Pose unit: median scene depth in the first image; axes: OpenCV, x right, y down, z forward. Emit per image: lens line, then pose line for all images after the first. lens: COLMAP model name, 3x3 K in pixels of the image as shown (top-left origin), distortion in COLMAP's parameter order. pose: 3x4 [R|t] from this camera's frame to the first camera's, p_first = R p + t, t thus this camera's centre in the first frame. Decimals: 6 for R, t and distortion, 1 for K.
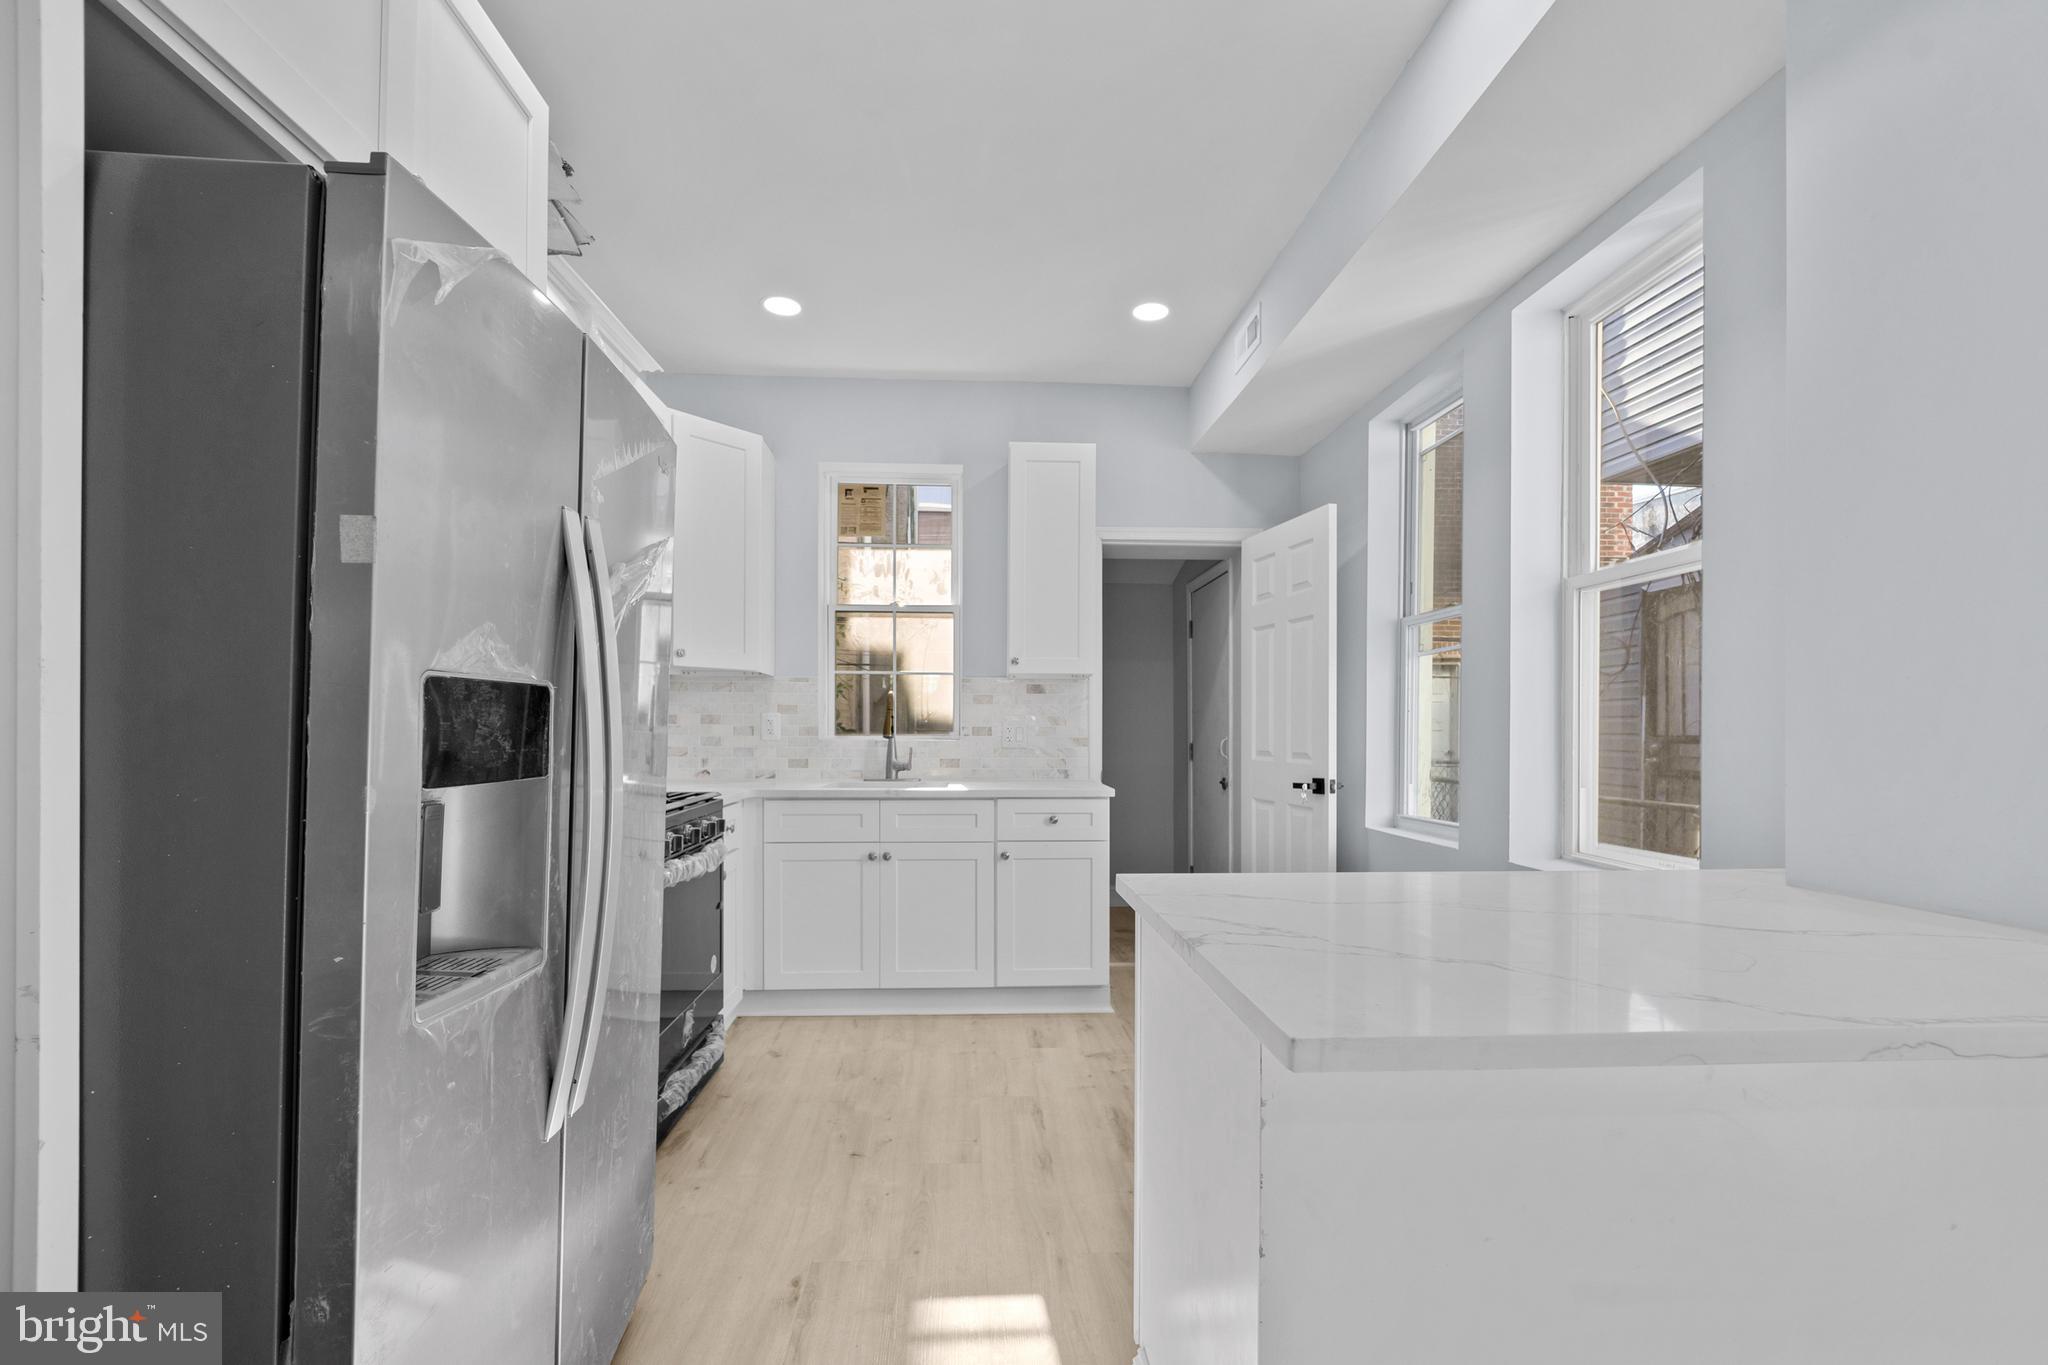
lens RADIAL K [[849.7, 0, 993.4], [0, 849.7, 723.7], [0, 0, 1]] dist [-0.008779, -0.002599]
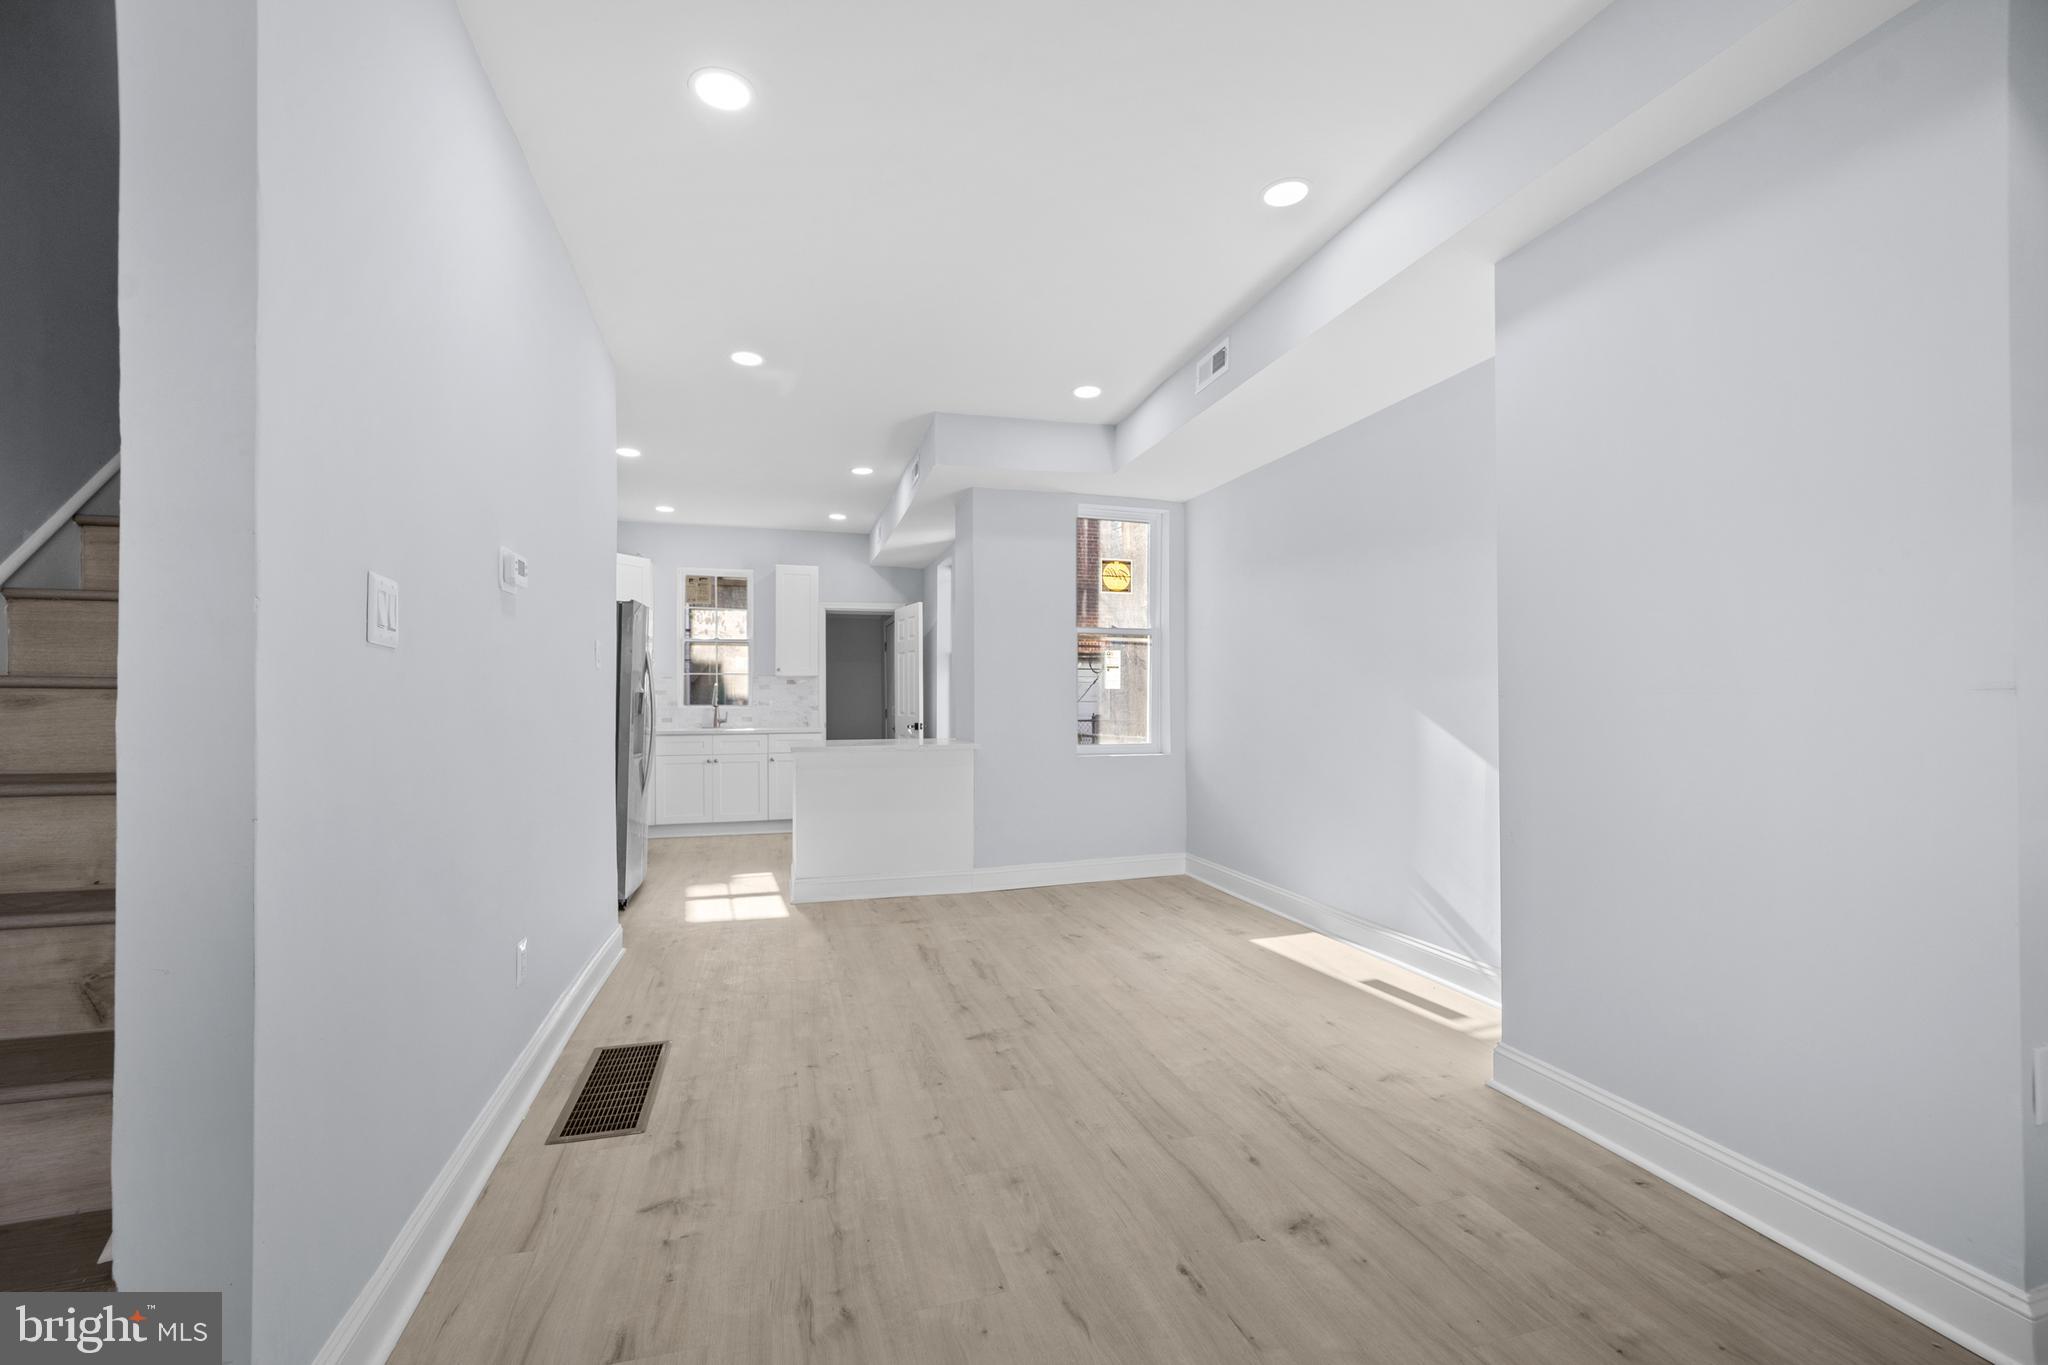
lens RADIAL K [[849.7, 0, 998.1], [0, 849.7, 683.0], [0, 0, 1]] dist [-0.008779, -0.002599]
pose [[0.975894, -0.006223, 0.218158, 0.090673], [0.009945, 0.999823, -0.015968, -0.002152], [-0.218020, 0.017752, 0.975783, -1.076750]]
